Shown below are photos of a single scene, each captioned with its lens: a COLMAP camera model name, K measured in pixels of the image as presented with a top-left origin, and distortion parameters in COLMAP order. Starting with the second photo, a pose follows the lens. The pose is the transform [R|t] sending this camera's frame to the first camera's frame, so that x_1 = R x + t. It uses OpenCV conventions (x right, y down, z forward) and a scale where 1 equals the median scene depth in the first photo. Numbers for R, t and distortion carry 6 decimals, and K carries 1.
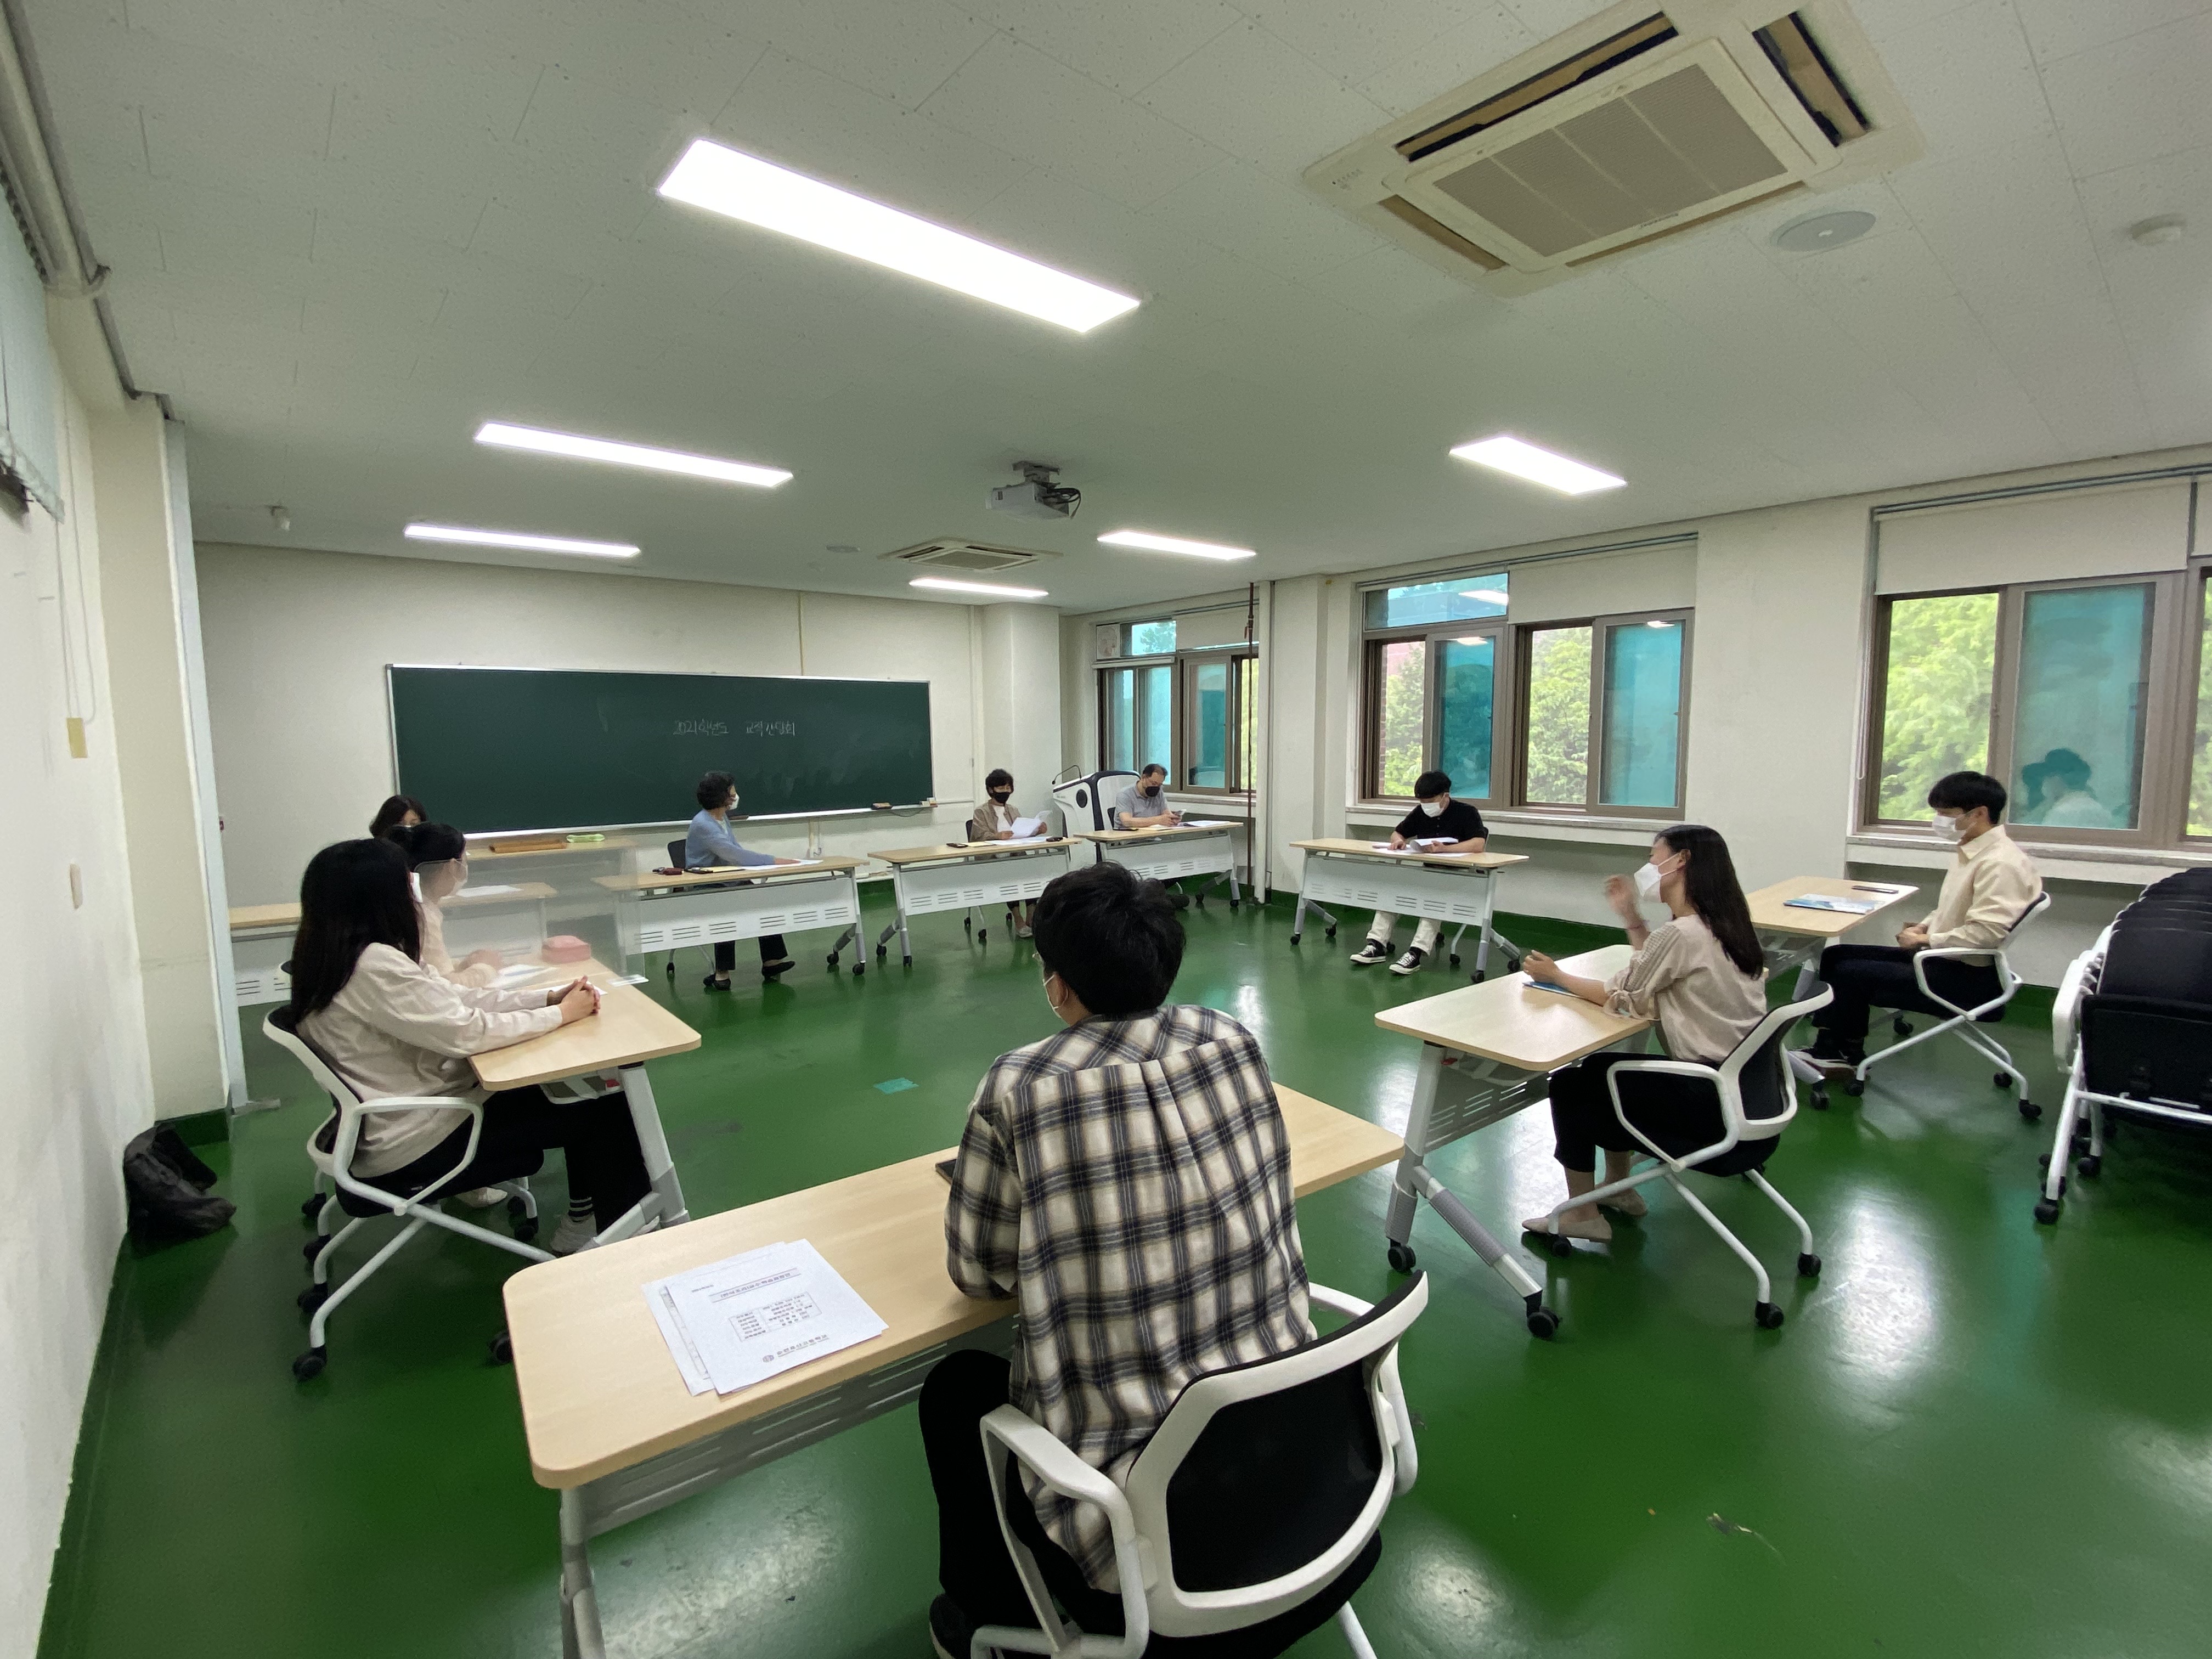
lens RADIAL K [[987.2, 0, 1106.0], [0, 987.2, 829.5], [0, 0, 1]] dist [-0.000159, -0.000094]
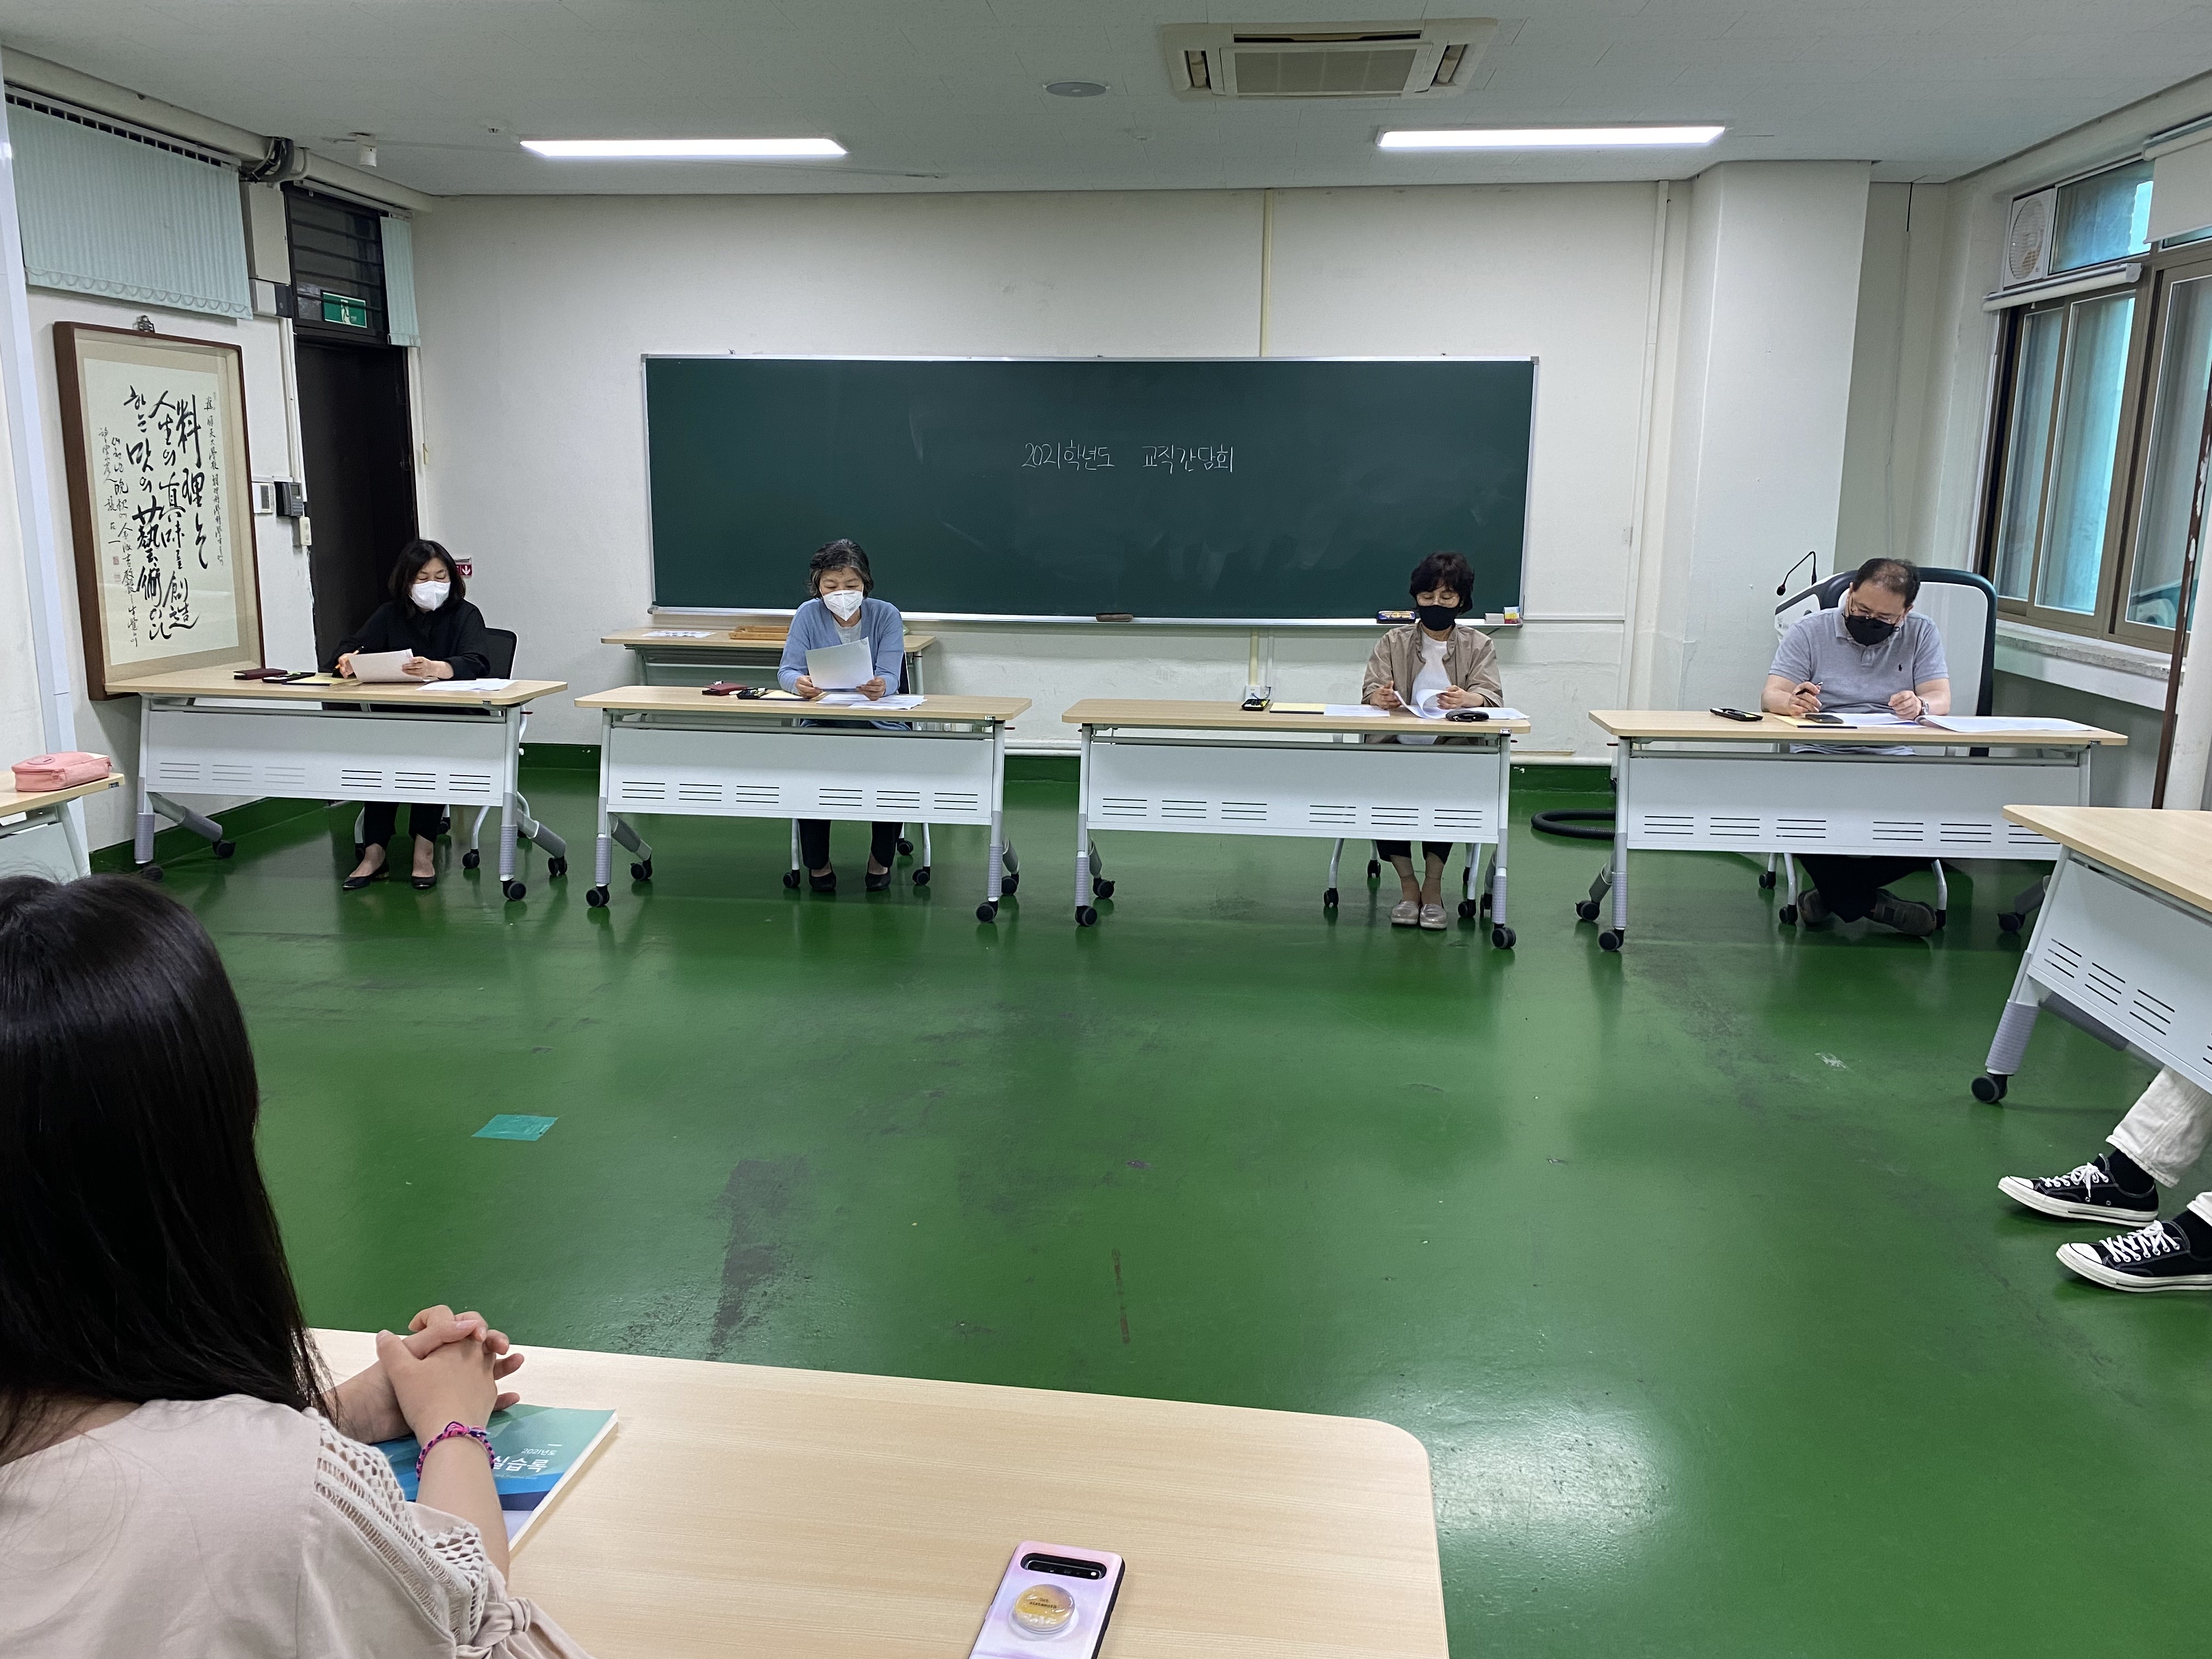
lens RADIAL K [[1693.5, 0, 1106.0], [0, 1693.5, 829.5], [0, 0, 1]] dist [0.178942, -0.275707]
pose [[0.672996, 0.168387, -0.720224, 0.360043], [-0.088872, 0.985096, 0.147270, -0.035690], [0.734288, -0.035104, 0.677930, 0.319104]]
